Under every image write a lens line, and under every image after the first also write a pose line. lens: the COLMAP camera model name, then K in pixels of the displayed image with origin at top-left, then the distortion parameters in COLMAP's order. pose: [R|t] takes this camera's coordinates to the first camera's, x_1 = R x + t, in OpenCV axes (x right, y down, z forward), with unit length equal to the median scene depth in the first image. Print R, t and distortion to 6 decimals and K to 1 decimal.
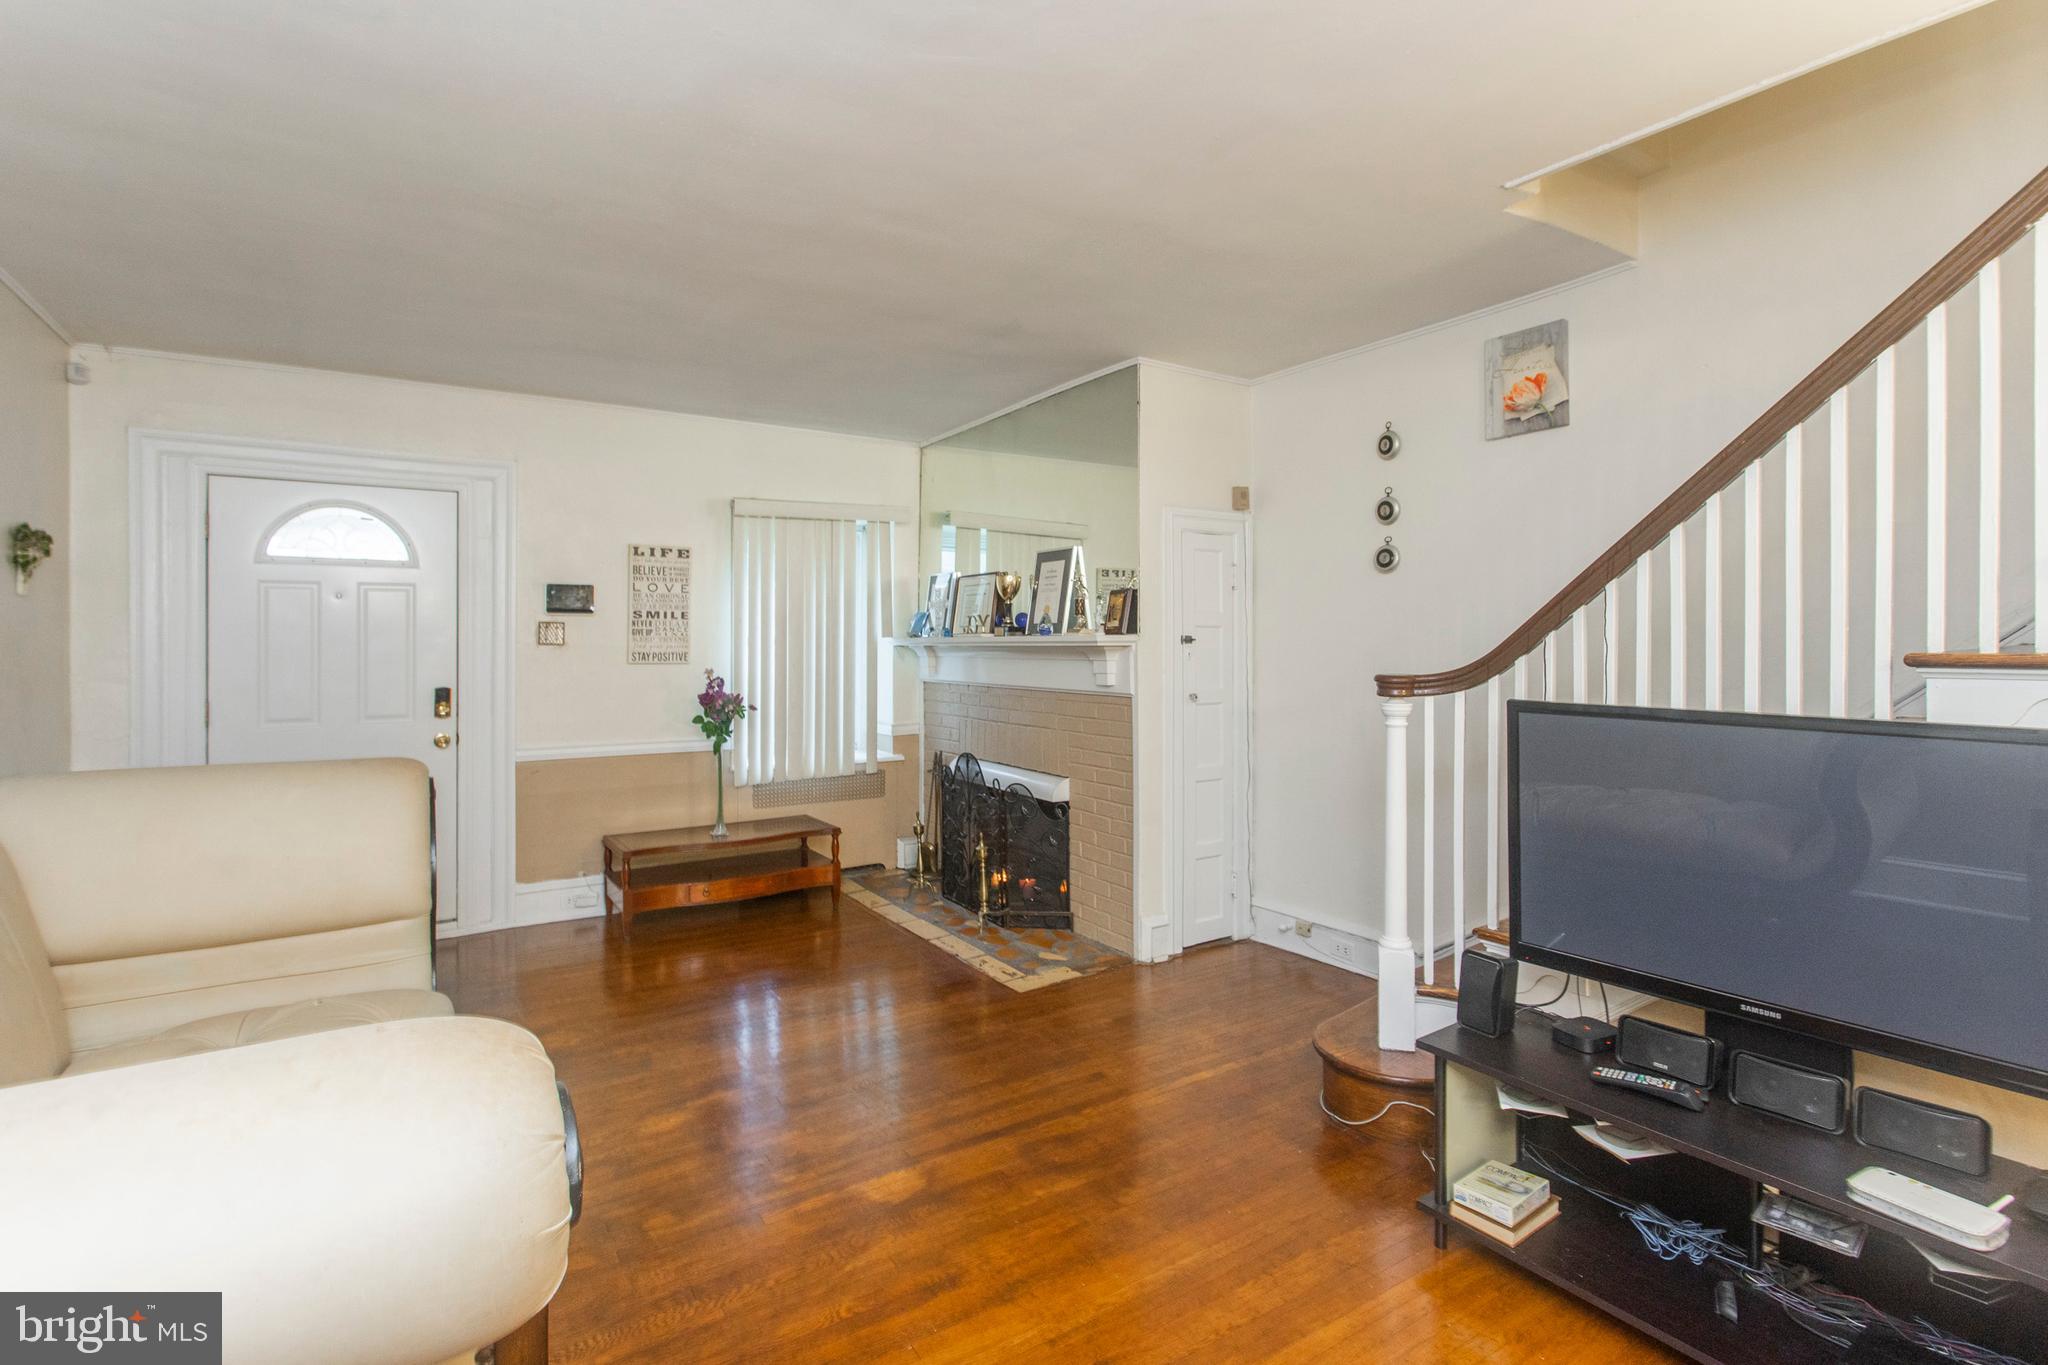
lens RADIAL K [[985.6, 0, 1007.4], [0, 985.6, 625.3], [0, 0, 1]] dist [-0.004528, 0.000085]
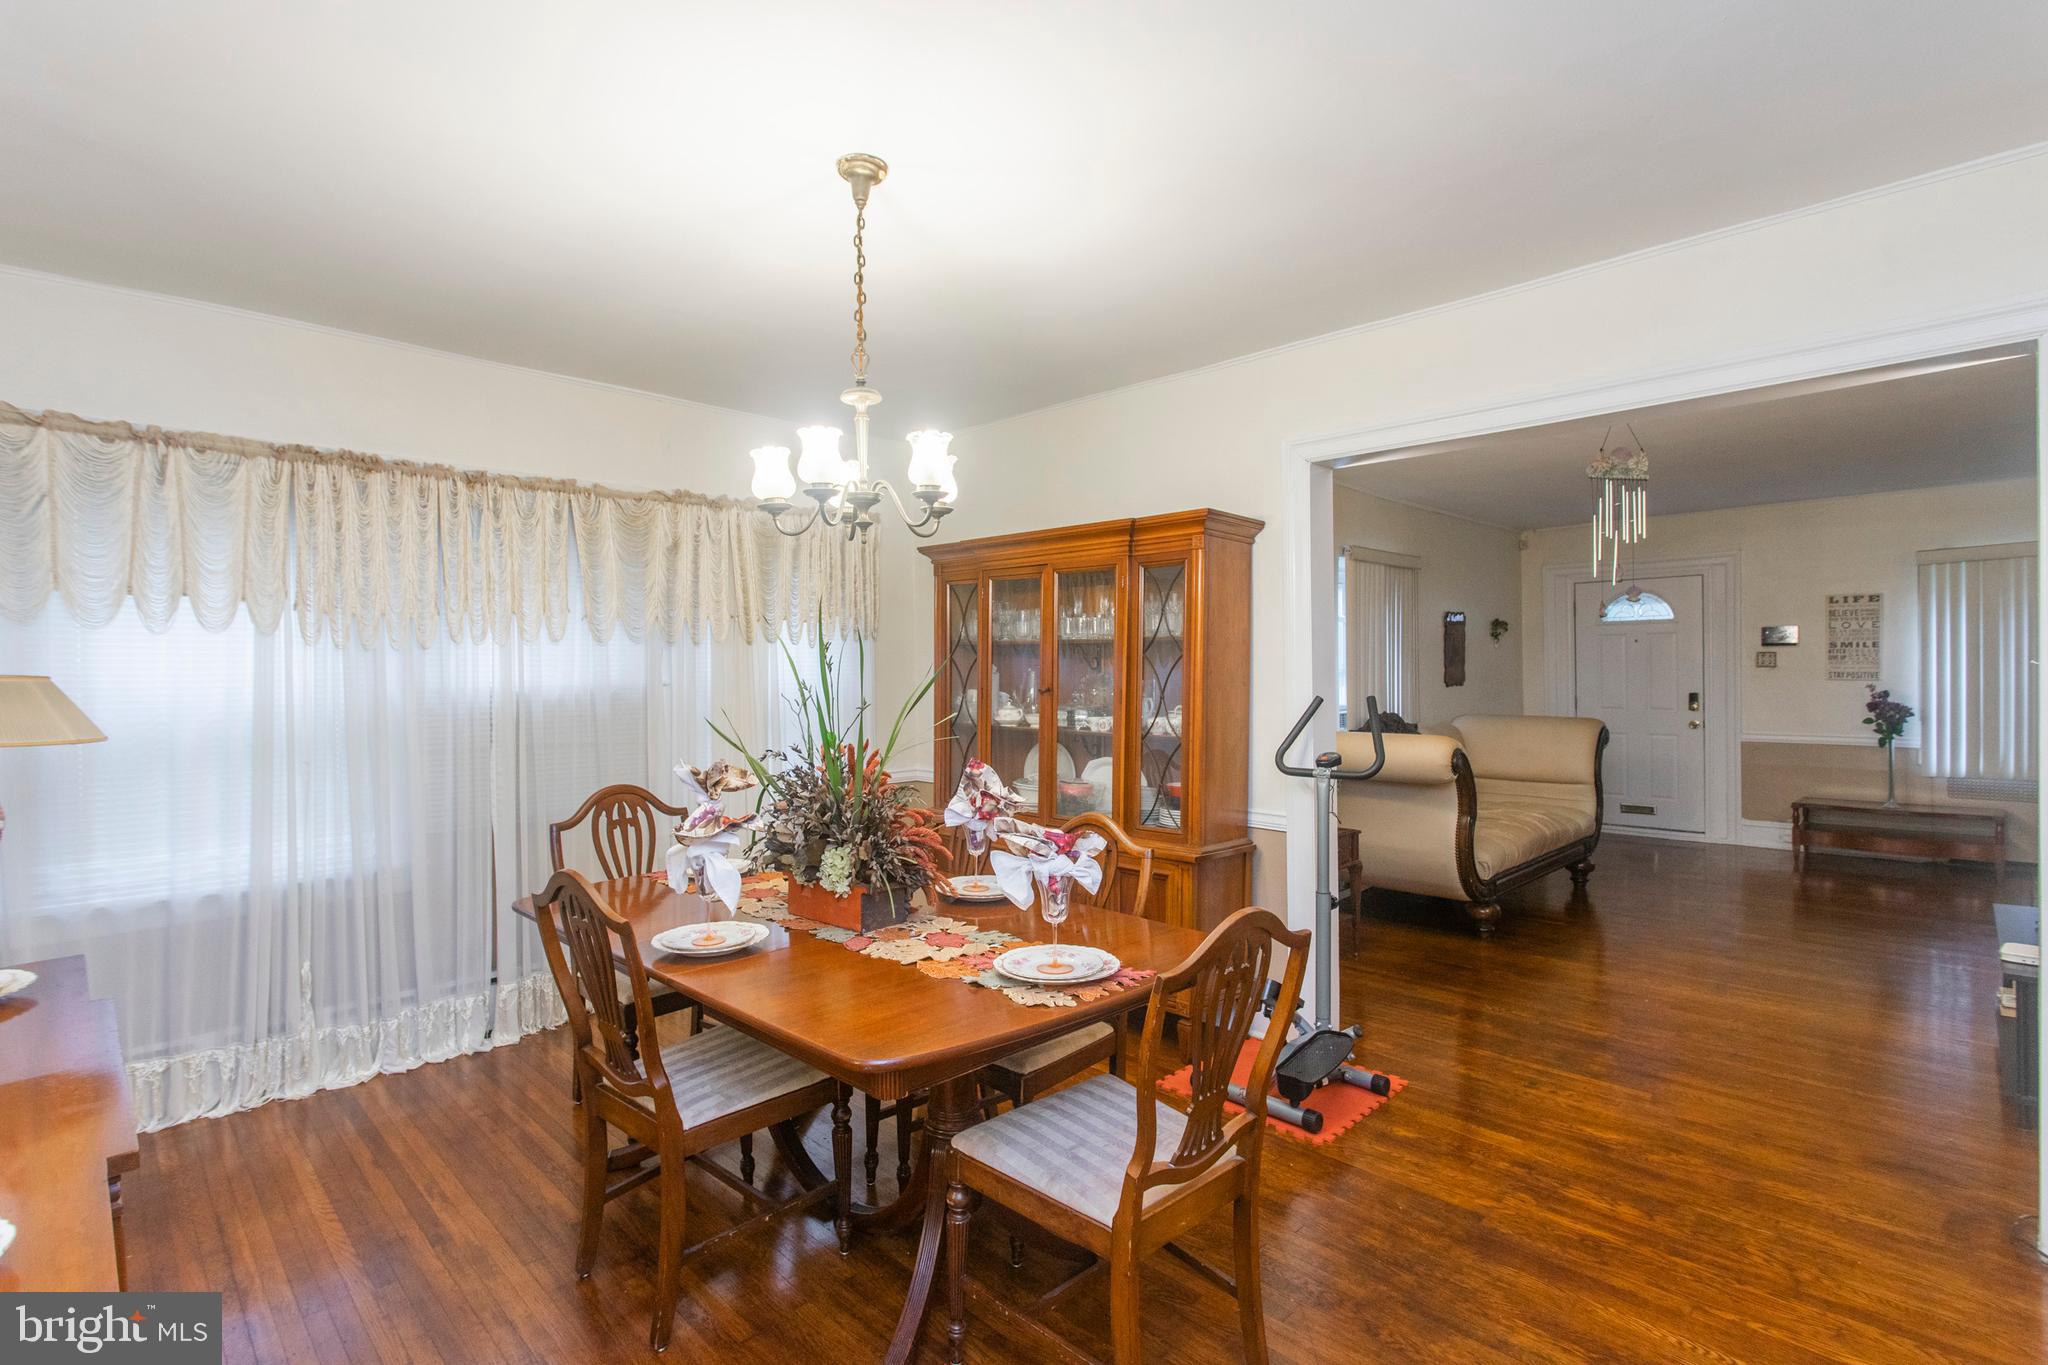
lens RADIAL K [[985.6, 0, 1033.3], [0, 985.6, 674.7], [0, 0, 1]] dist [-0.004528, 0.000085]
pose [[0.223689, 0.001648, -0.974659, 0.792740], [0.026682, 0.999613, 0.007813, -0.010970], [0.974295, -0.027754, 0.223558, -0.459912]]
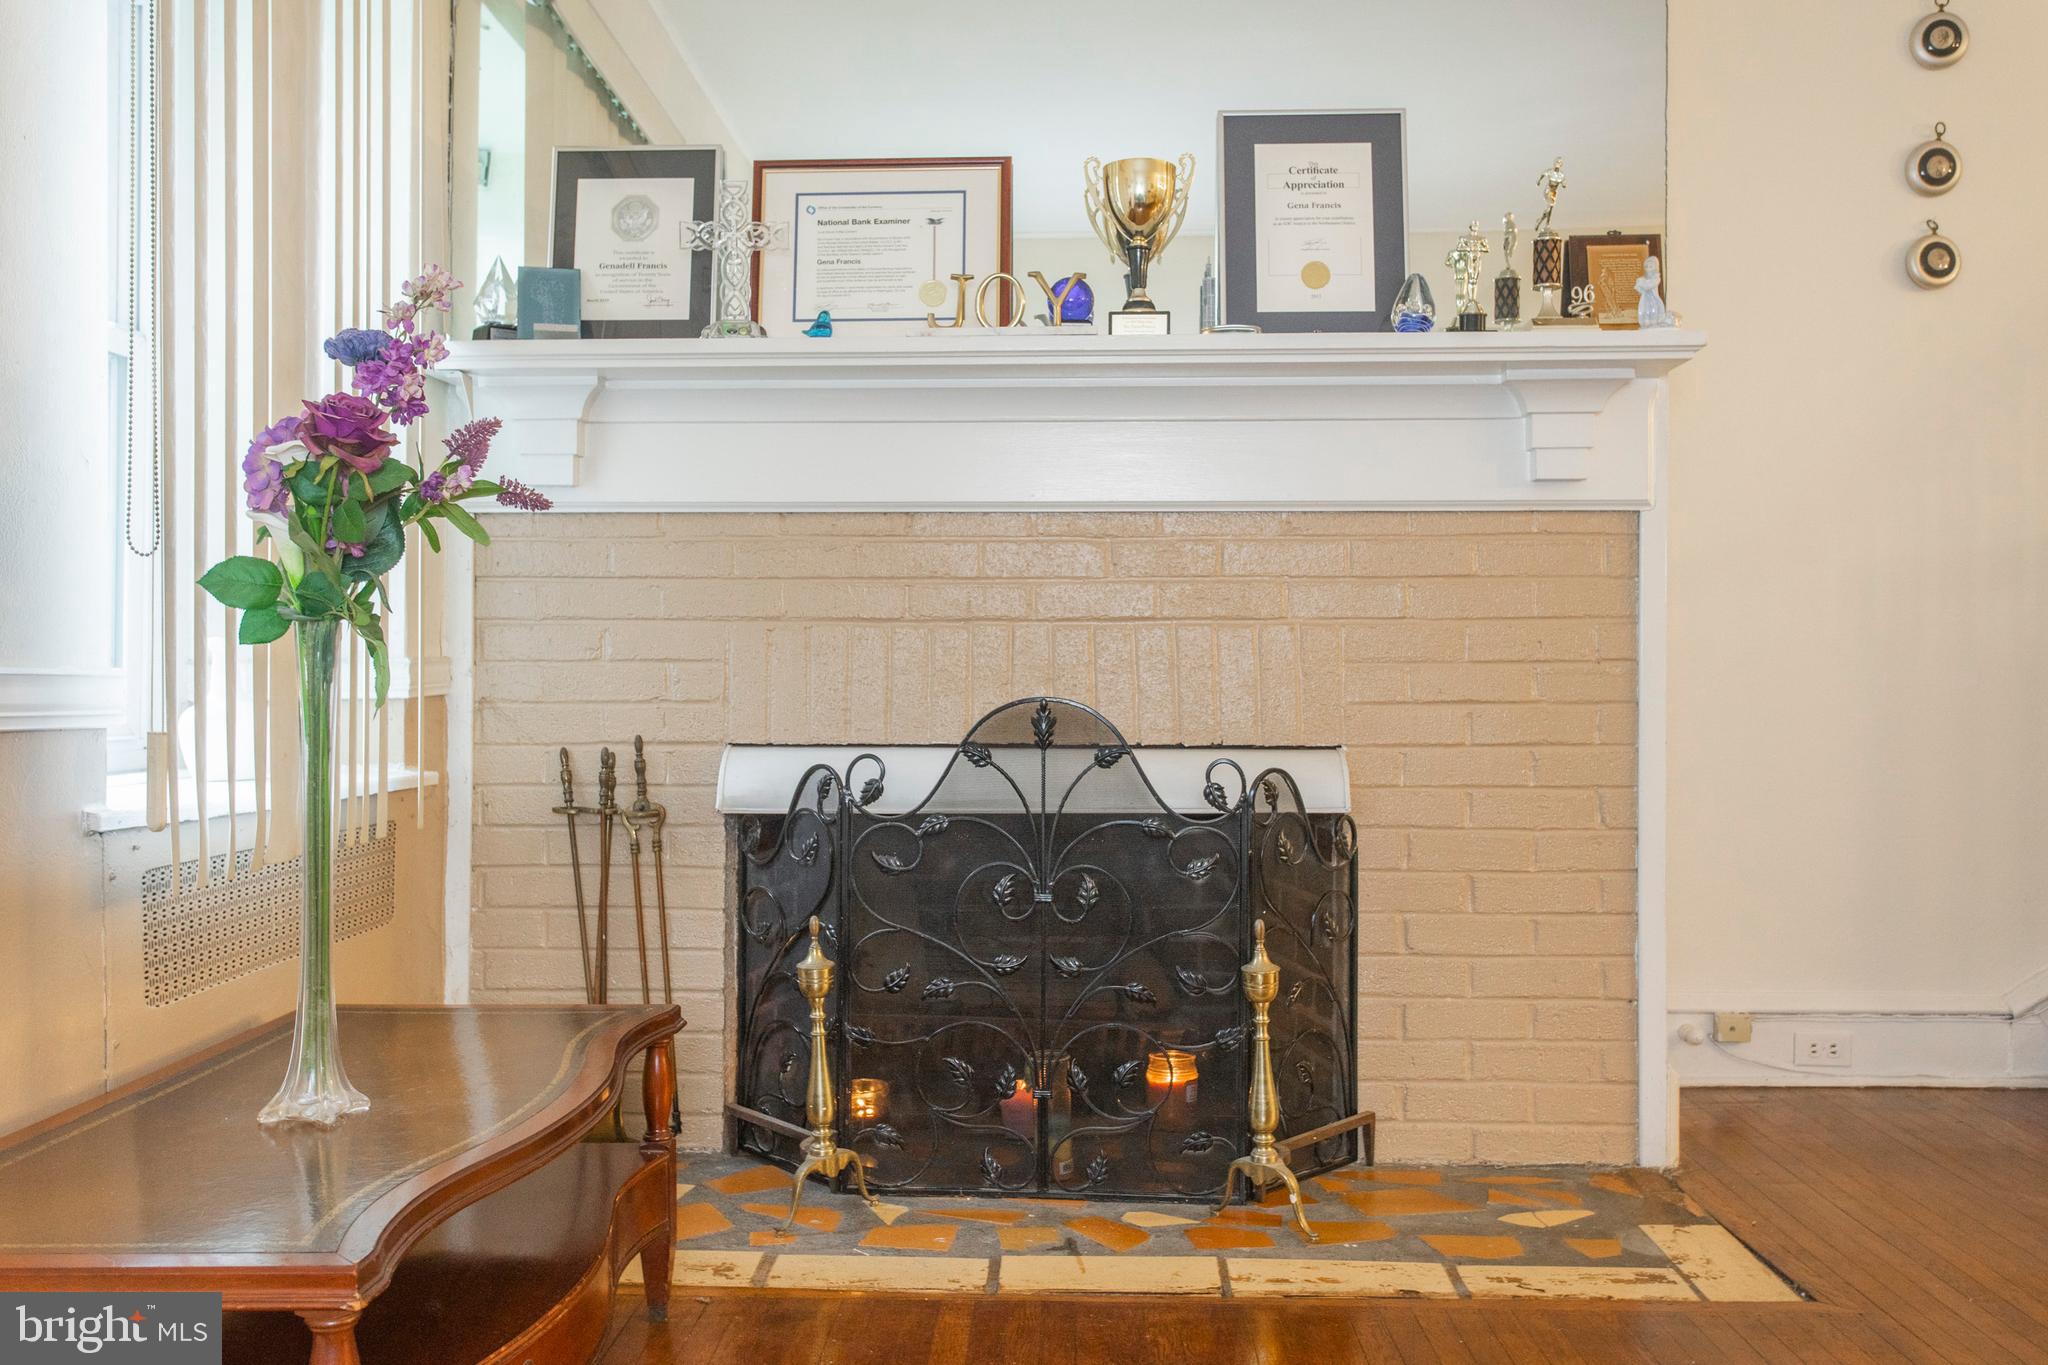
lens RADIAL K [[1787.8, 0, 1025.7], [0, 1787.8, 684.3], [0, 0, 1]] dist [0.018017, 0.000543]
pose [[0.562414, 0.000325, 0.826856, -0.537976], [-0.012882, 0.999882, 0.008369, 0.123756], [-0.826756, -0.015359, 0.562351, 0.707470]]
